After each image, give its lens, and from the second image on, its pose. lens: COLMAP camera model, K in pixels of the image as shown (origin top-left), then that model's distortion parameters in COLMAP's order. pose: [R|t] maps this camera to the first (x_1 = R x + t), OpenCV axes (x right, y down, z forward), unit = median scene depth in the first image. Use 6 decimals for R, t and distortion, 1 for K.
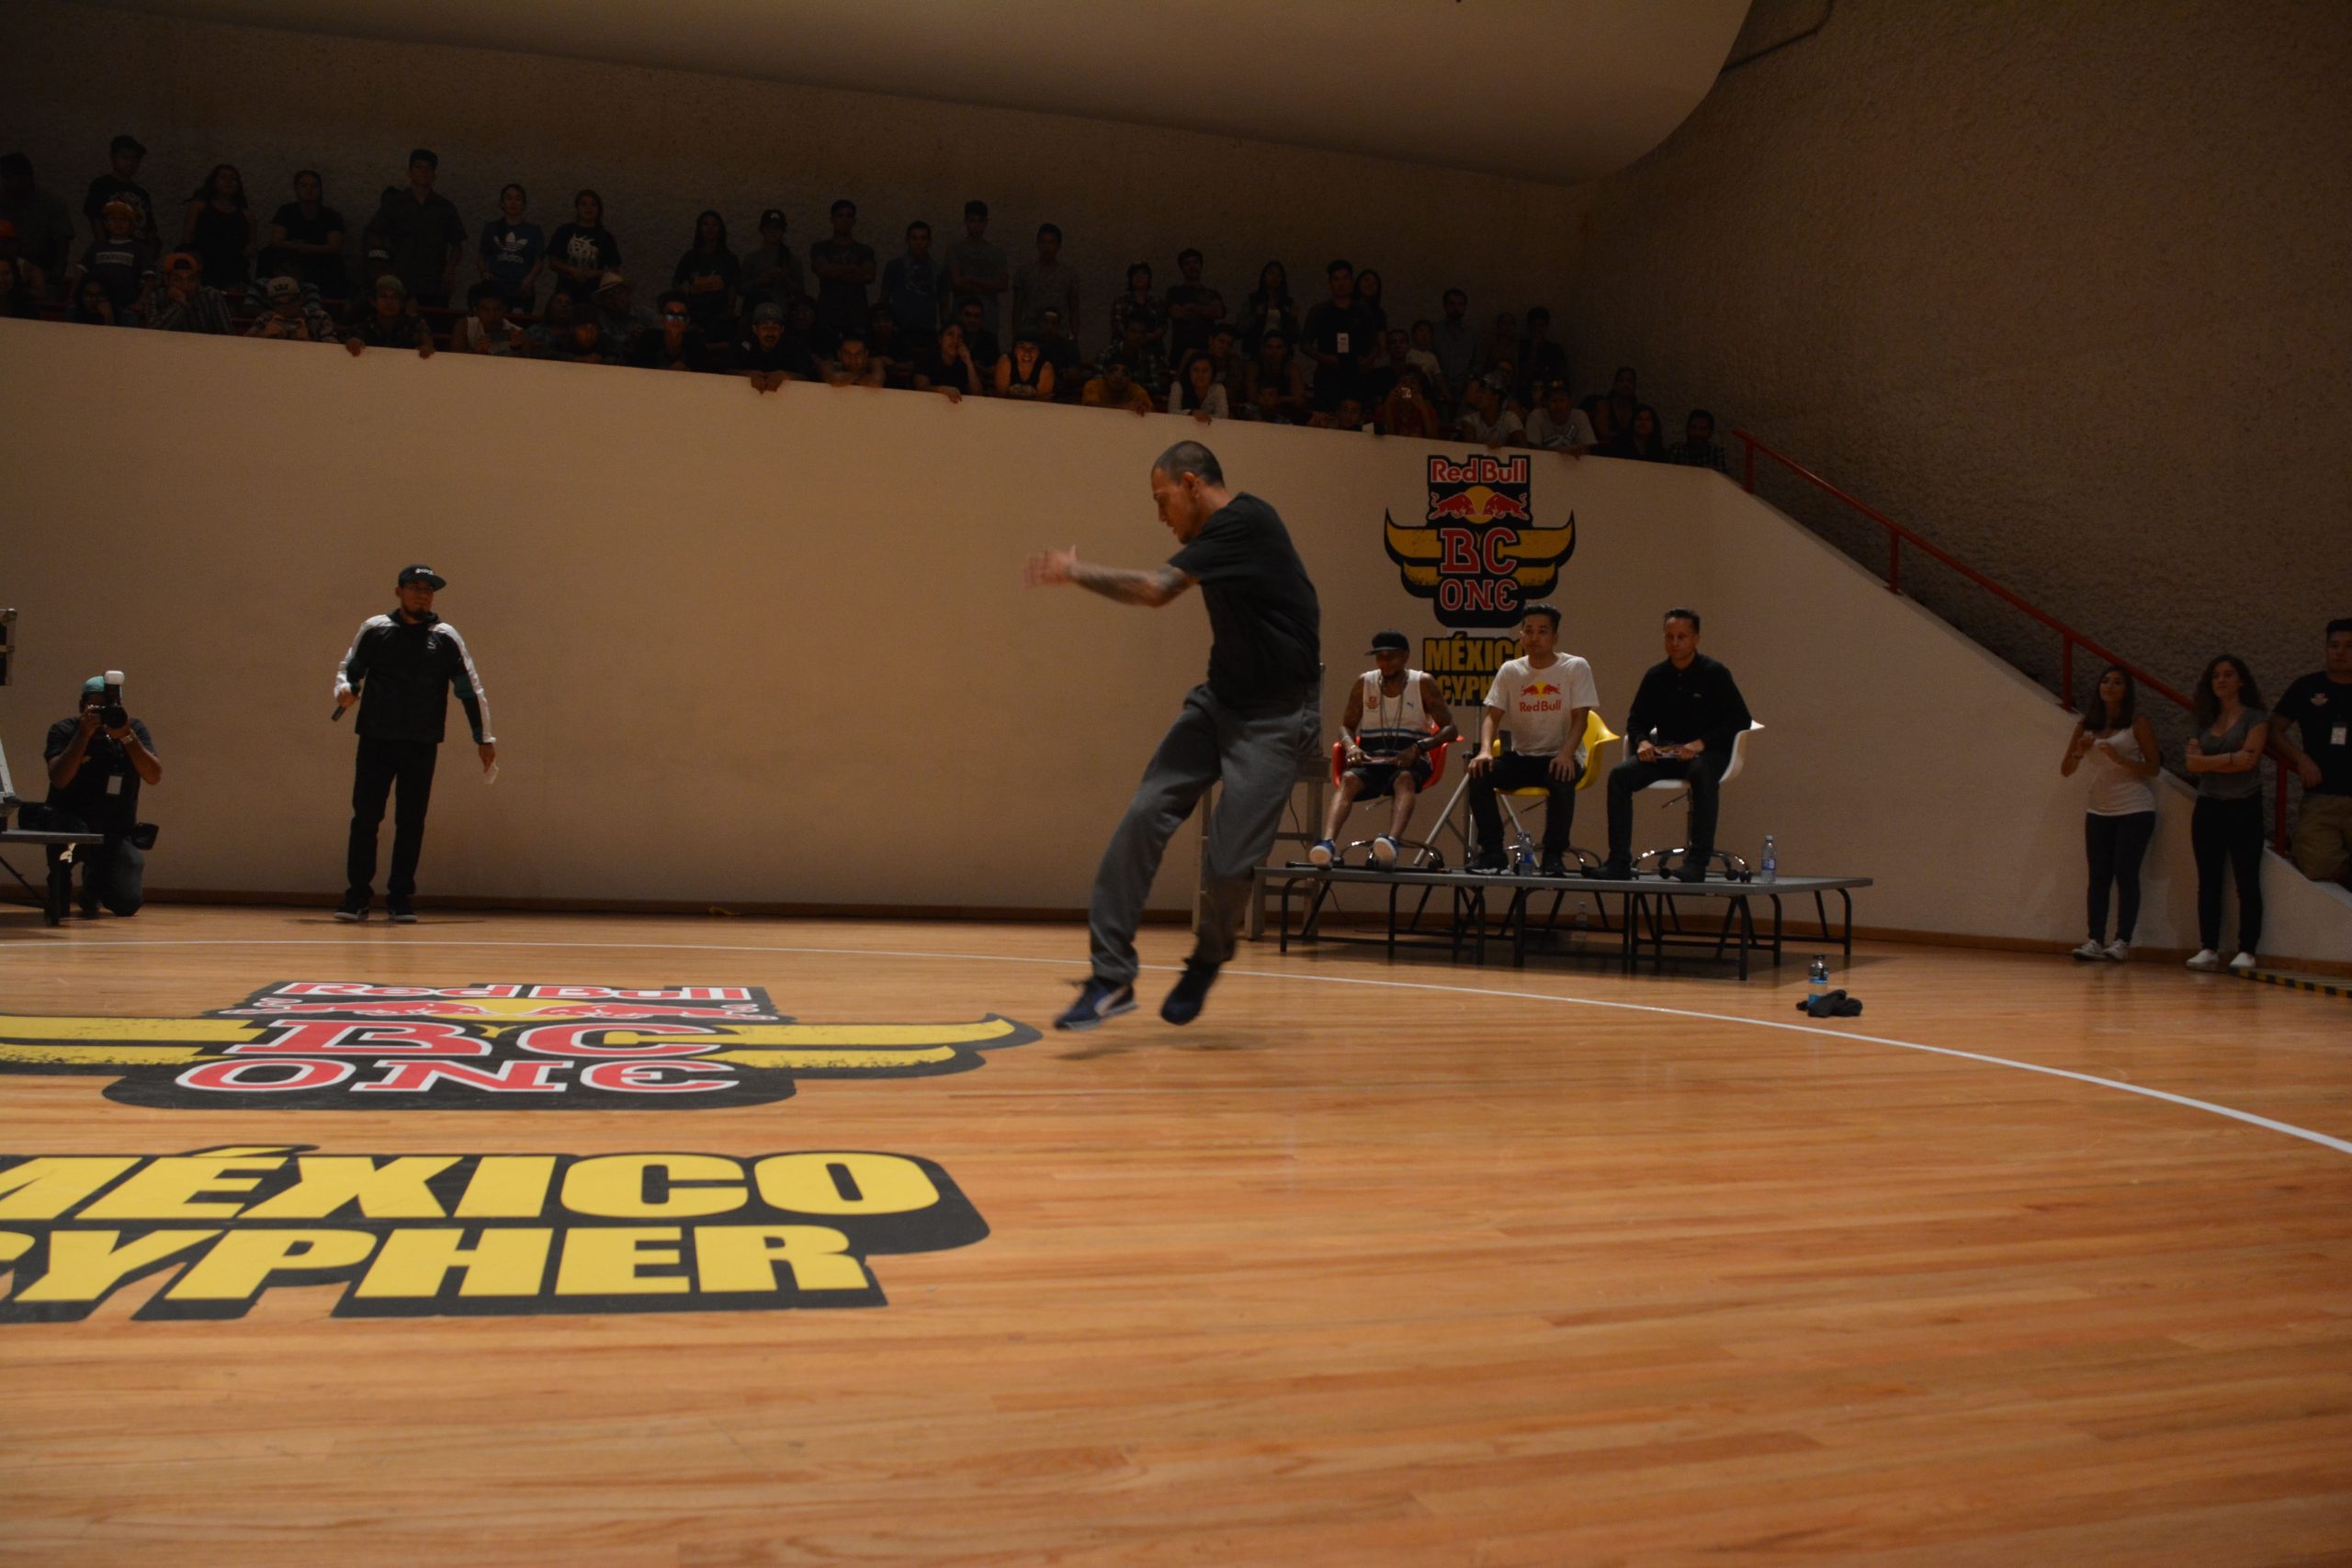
lens RADIAL K [[1829.0, 0, 1150.5], [0, 1829.0, 816.0], [0, 0, 1]] dist [-0.153393, 0.114296]
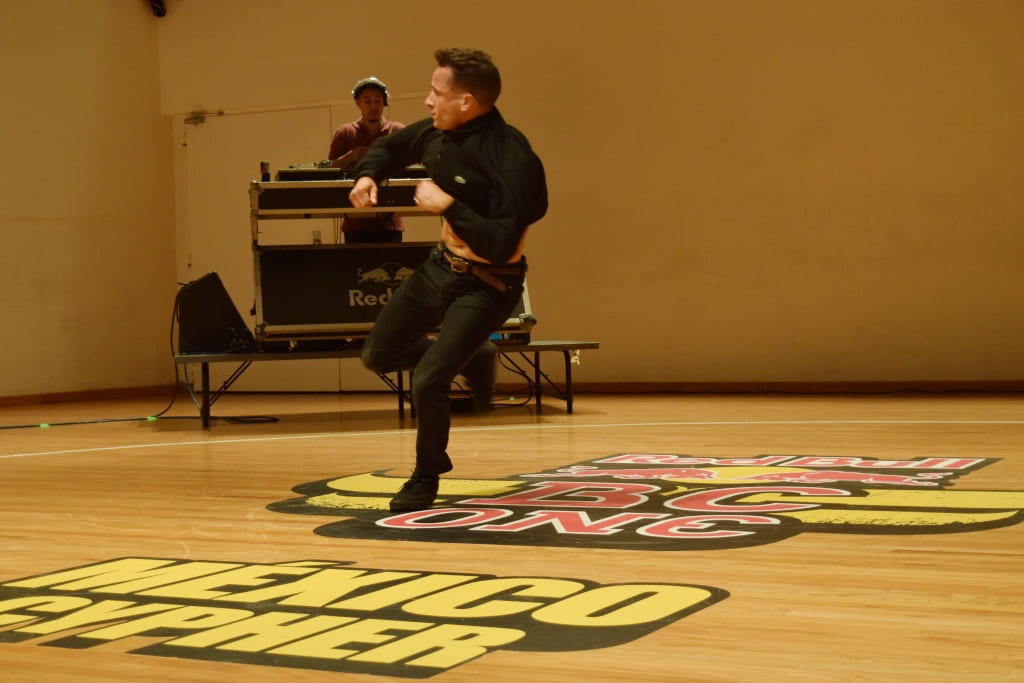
lens RADIAL K [[1726.0, 0, 514.4], [0, 1726.0, 340.4], [0, 0, 1]] dist [0.035206, -0.029945]
pose [[0.728987, -0.041114, -0.683291, 0.313756], [0.056307, 0.998413, -0.000003, 0.008269], [0.682207, -0.038472, 0.730146, 0.043539]]
